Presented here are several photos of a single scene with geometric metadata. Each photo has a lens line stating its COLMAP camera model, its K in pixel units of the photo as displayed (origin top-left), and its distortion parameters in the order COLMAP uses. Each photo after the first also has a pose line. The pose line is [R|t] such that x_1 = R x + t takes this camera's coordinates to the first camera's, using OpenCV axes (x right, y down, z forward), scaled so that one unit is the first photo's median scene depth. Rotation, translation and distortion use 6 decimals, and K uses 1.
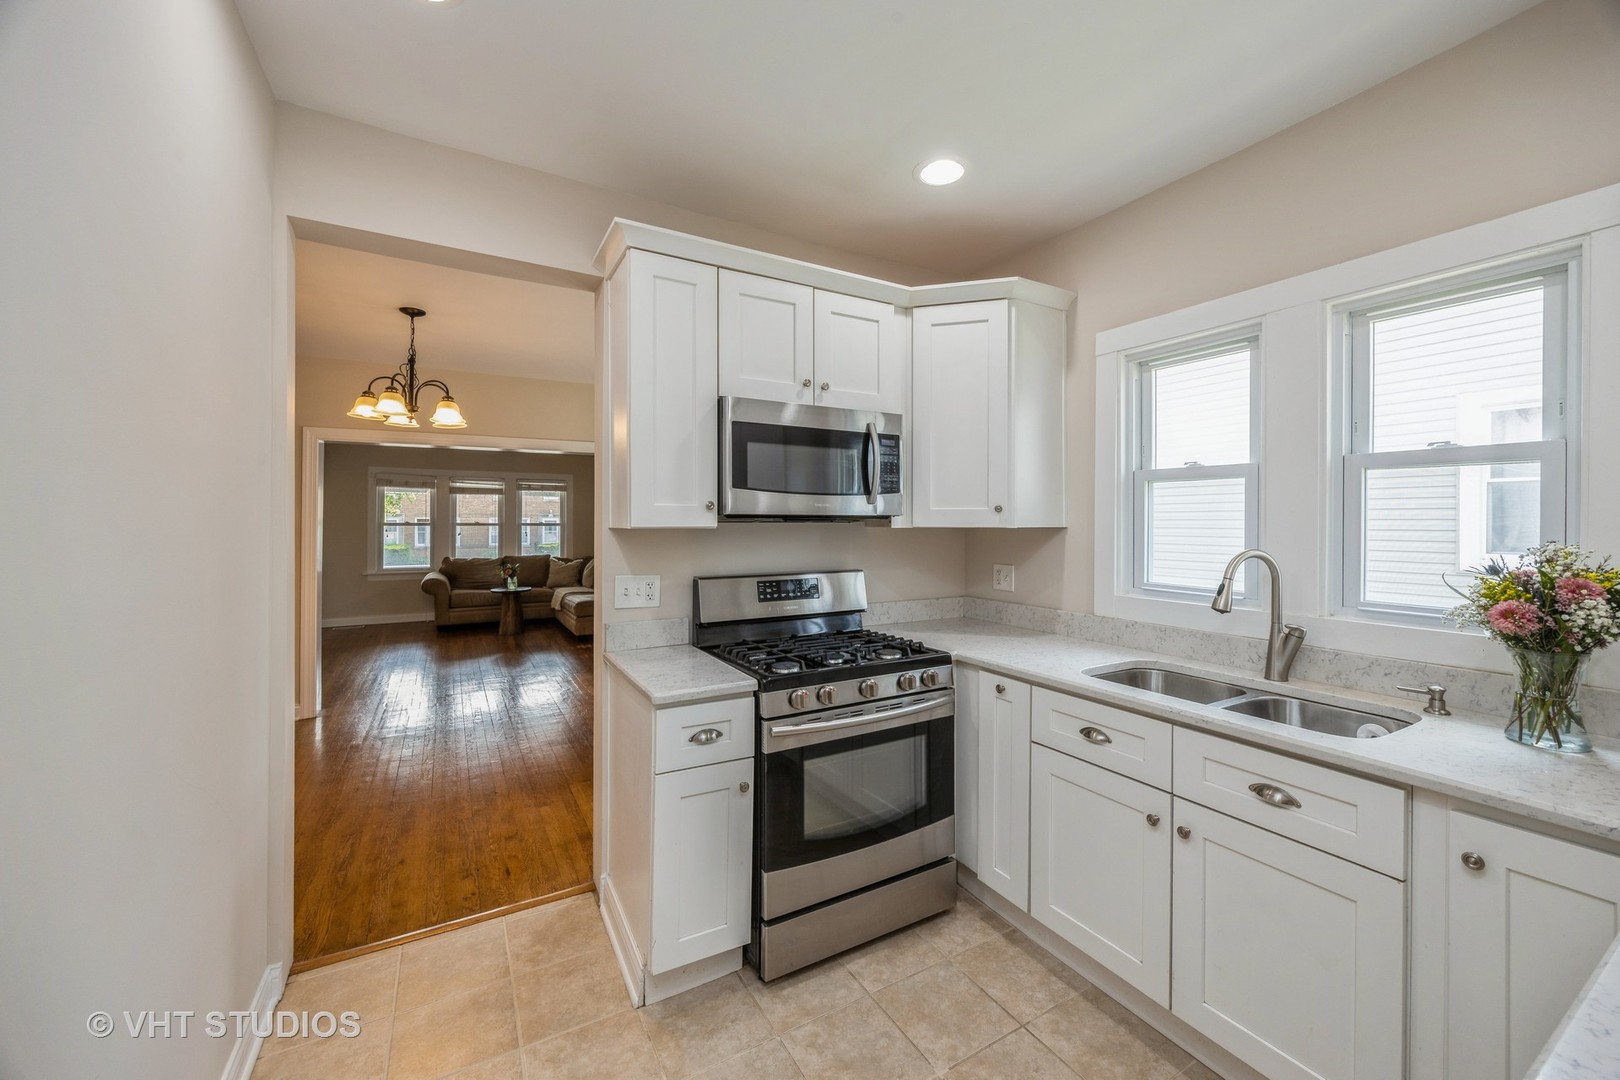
lens RADIAL K [[621.1, 0, 810.6], [0, 621.1, 516.3], [0, 0, 1]] dist [-0.003319, -0.000272]
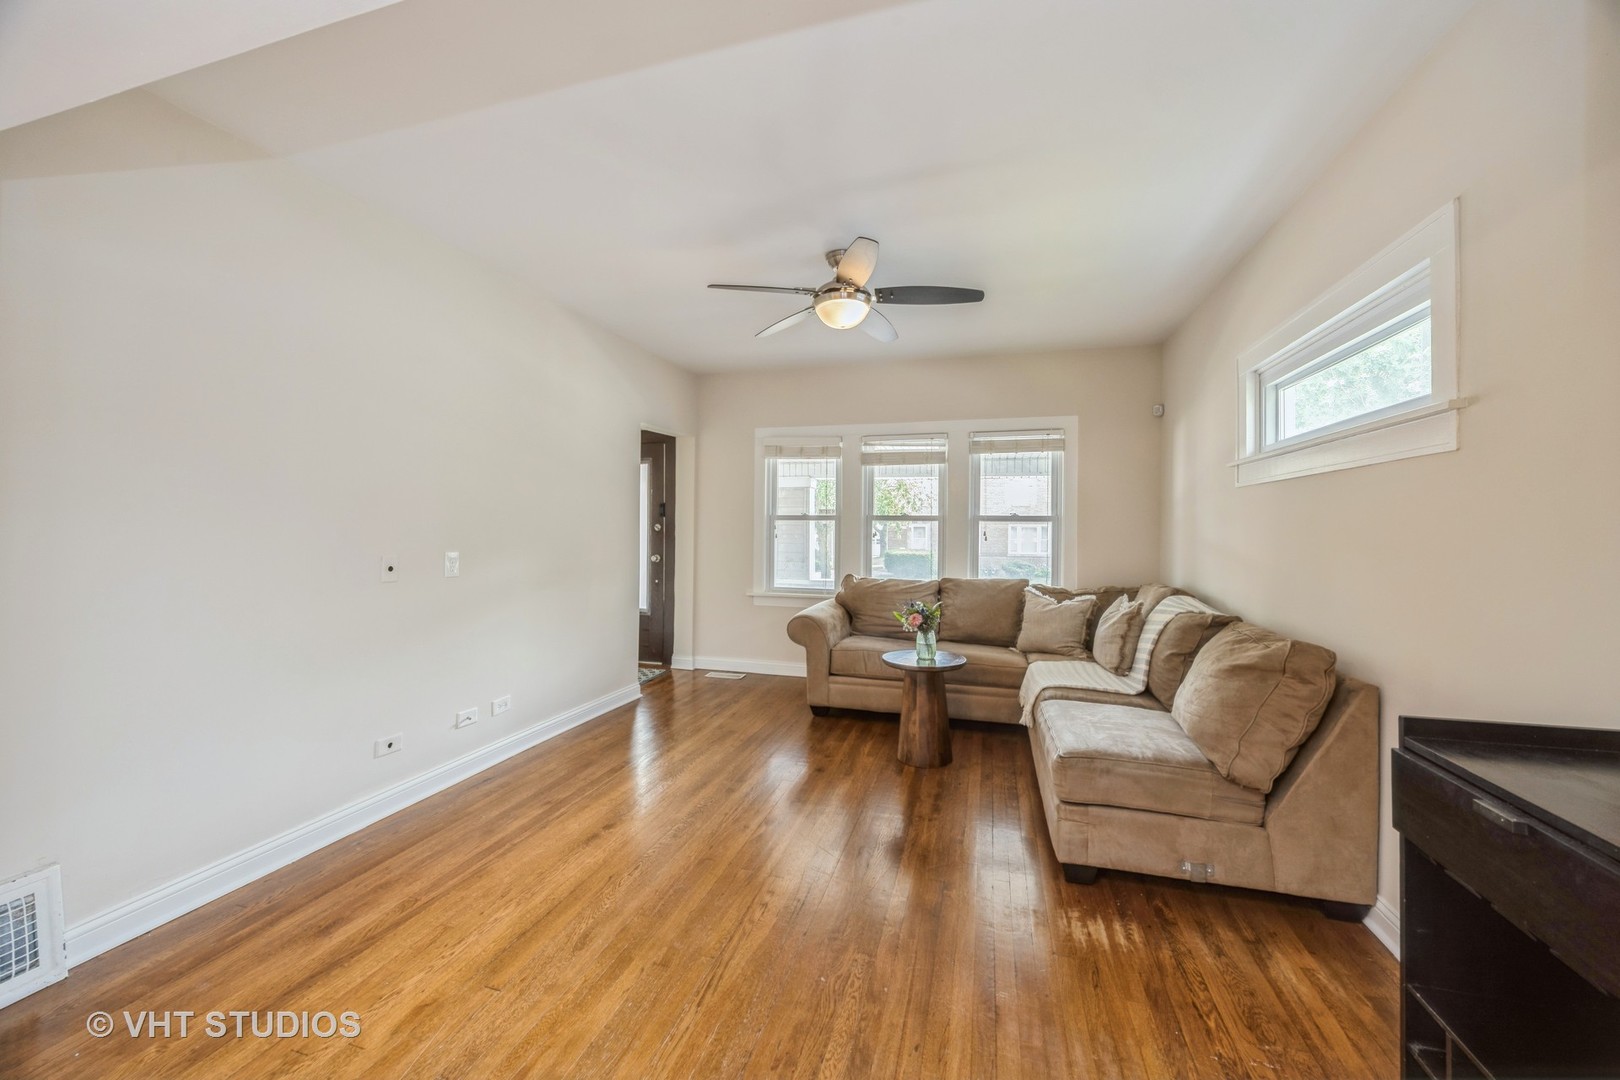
lens RADIAL K [[621.1, 0, 813.8], [0, 621.1, 533.0], [0, 0, 1]] dist [-0.003319, -0.000272]
pose [[0.691164, 0.007899, -0.722655, -0.217415], [-0.002337, 0.999959, 0.008695, 0.024643], [0.722694, -0.004321, 0.691155, 0.636811]]
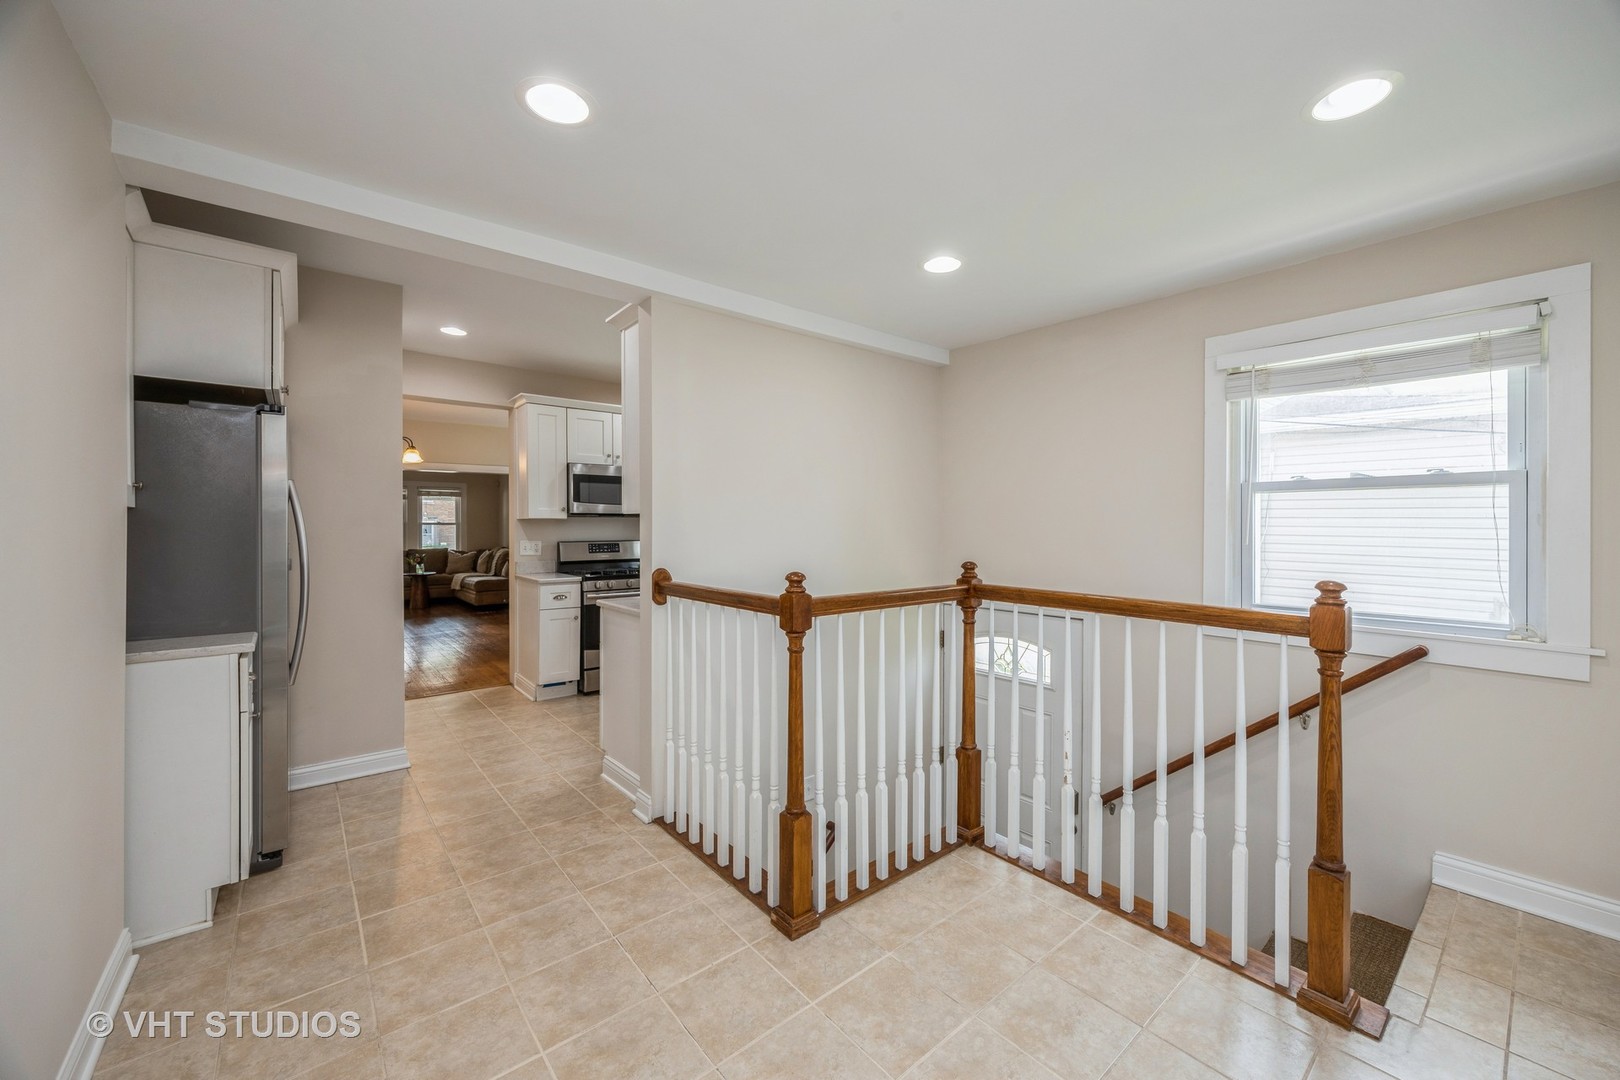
lens RADIAL K [[621.1, 0, 812.5], [0, 621.1, 531.7], [0, 0, 1]] dist [-0.003319, -0.000272]
pose [[0.985051, -0.004546, 0.172205, 0.097801], [0.000995, 0.999785, 0.020705, 0.005266], [-0.172262, -0.020224, 0.984844, -0.399897]]
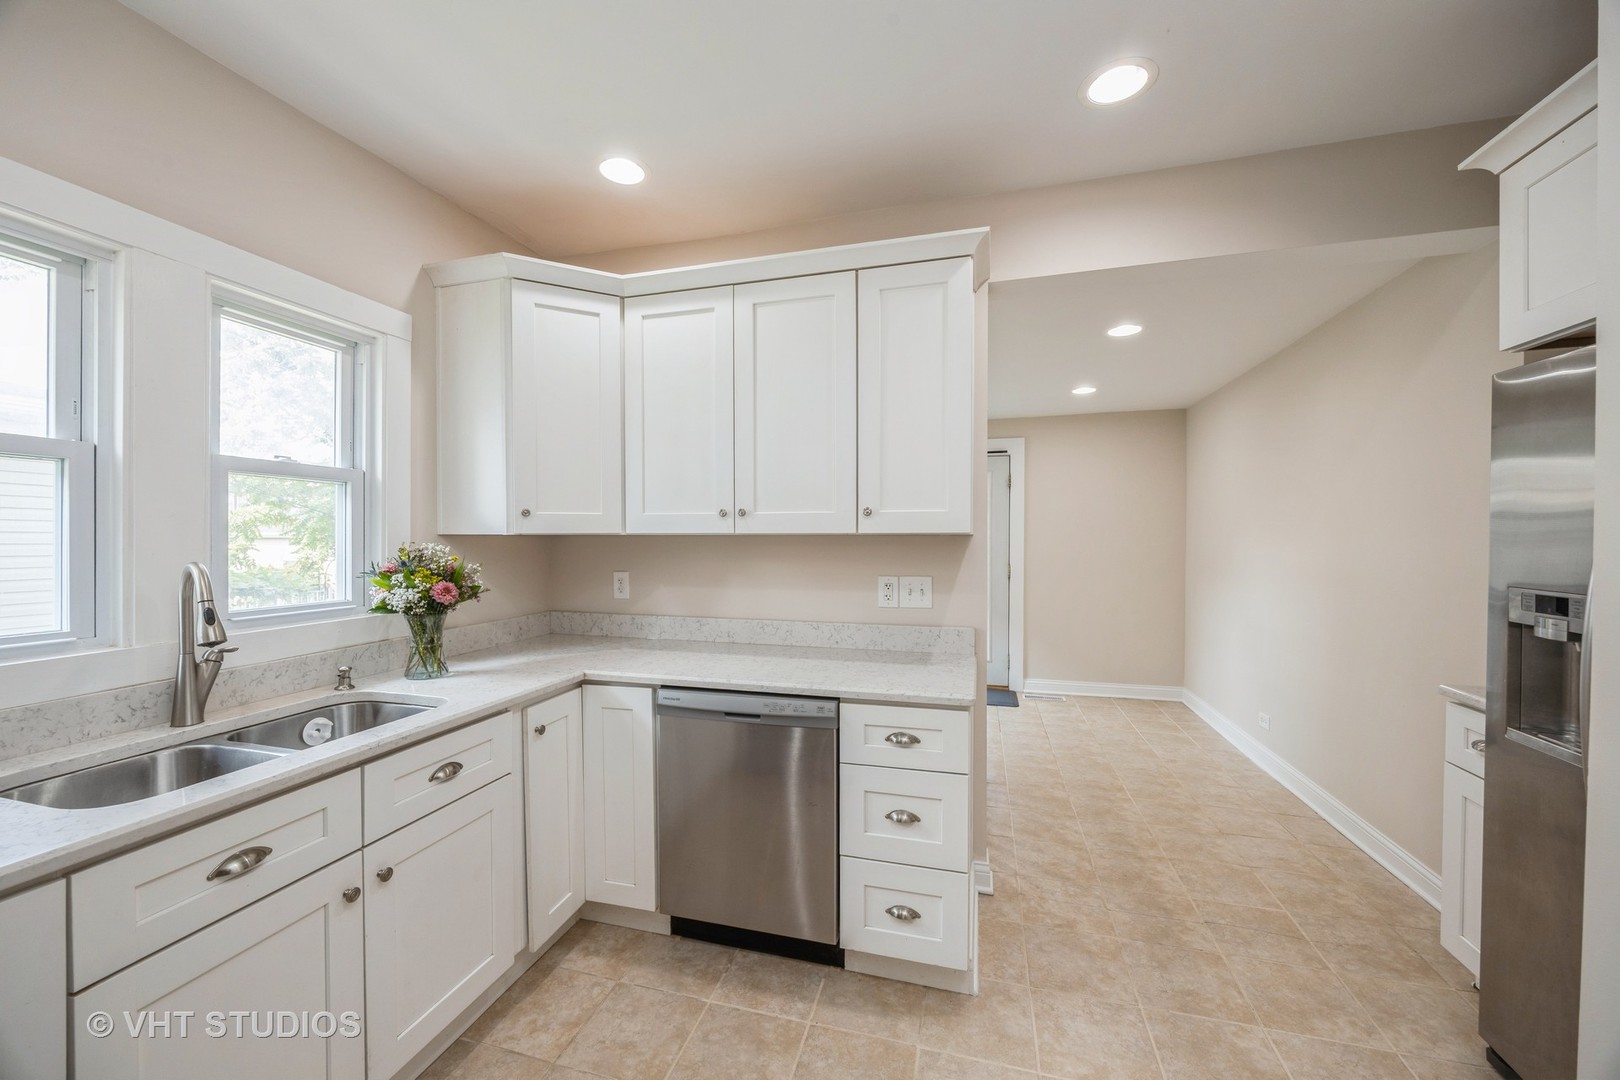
lens RADIAL K [[621.1, 0, 800.1], [0, 621.1, 542.8], [0, 0, 1]] dist [-0.003319, -0.000272]
pose [[-0.696717, -0.015322, 0.717183, -0.085529], [-0.010805, 0.999883, 0.010865, 0.002380], [-0.717265, -0.000180, -0.696801, 0.224781]]
